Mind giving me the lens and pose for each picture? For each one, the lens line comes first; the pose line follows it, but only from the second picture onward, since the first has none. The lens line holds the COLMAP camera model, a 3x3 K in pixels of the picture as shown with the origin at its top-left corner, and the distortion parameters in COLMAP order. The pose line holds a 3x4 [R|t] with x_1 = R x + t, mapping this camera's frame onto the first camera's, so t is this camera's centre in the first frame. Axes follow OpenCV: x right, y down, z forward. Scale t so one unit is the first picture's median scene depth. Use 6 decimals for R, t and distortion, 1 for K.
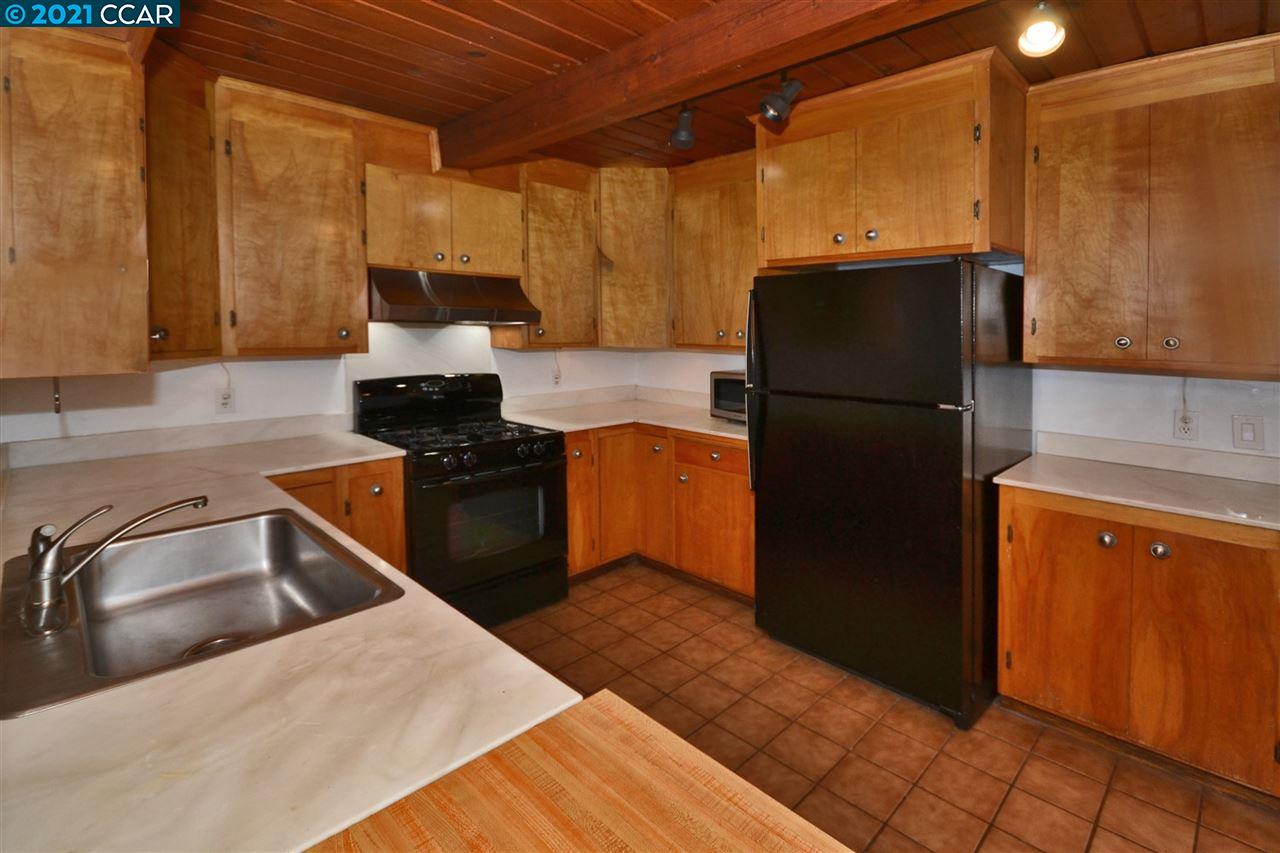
lens RADIAL K [[609.7, 0, 675.4], [0, 609.7, 356.4], [0, 0, 1]] dist [0.000152, -0.000307]
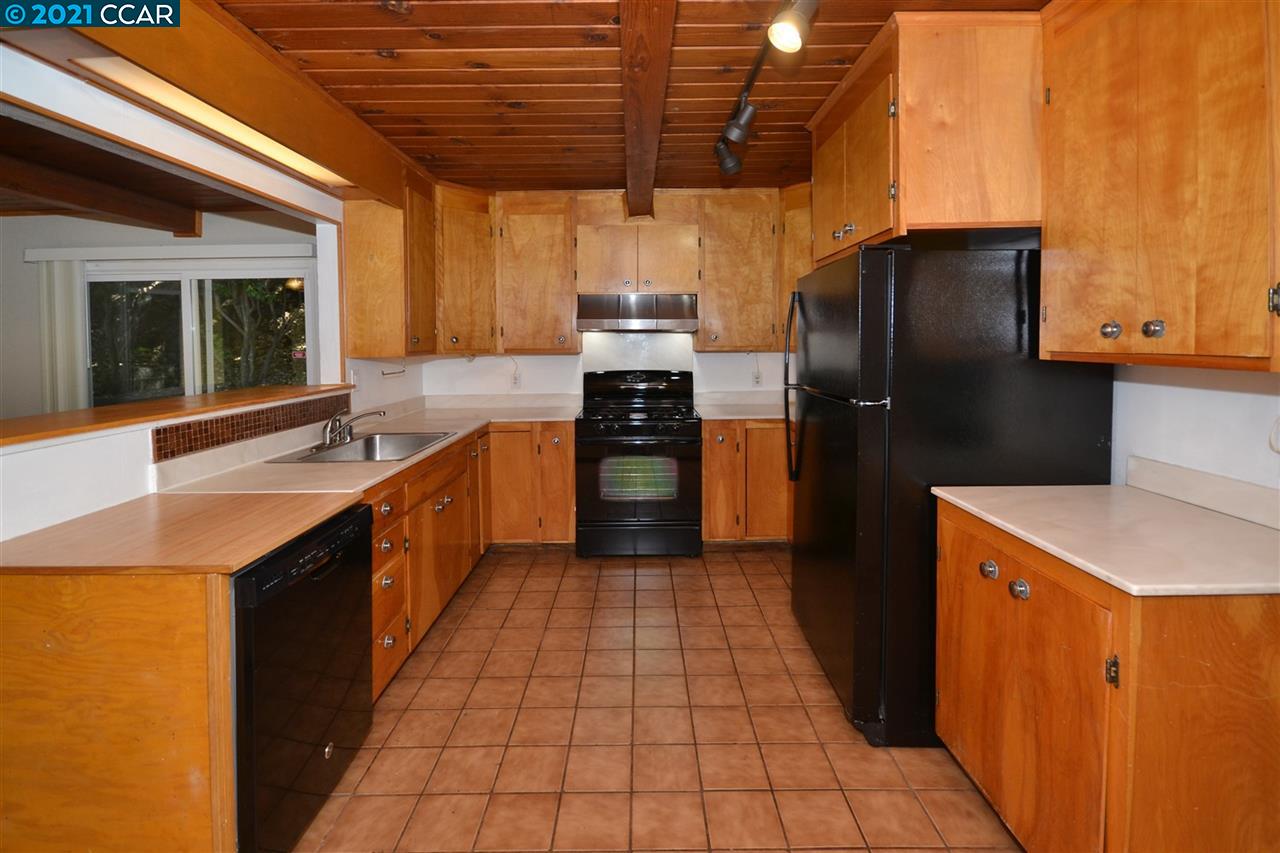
lens RADIAL K [[634.5, 0, 652.0], [0, 634.5, 374.8], [0, 0, 1]] dist [0.004994, 0.000539]
pose [[0.697277, 0.022026, -0.716463, 0.802966], [-0.017582, 0.999753, 0.013625, 0.026117], [0.716586, 0.003097, 0.697492, 0.056299]]
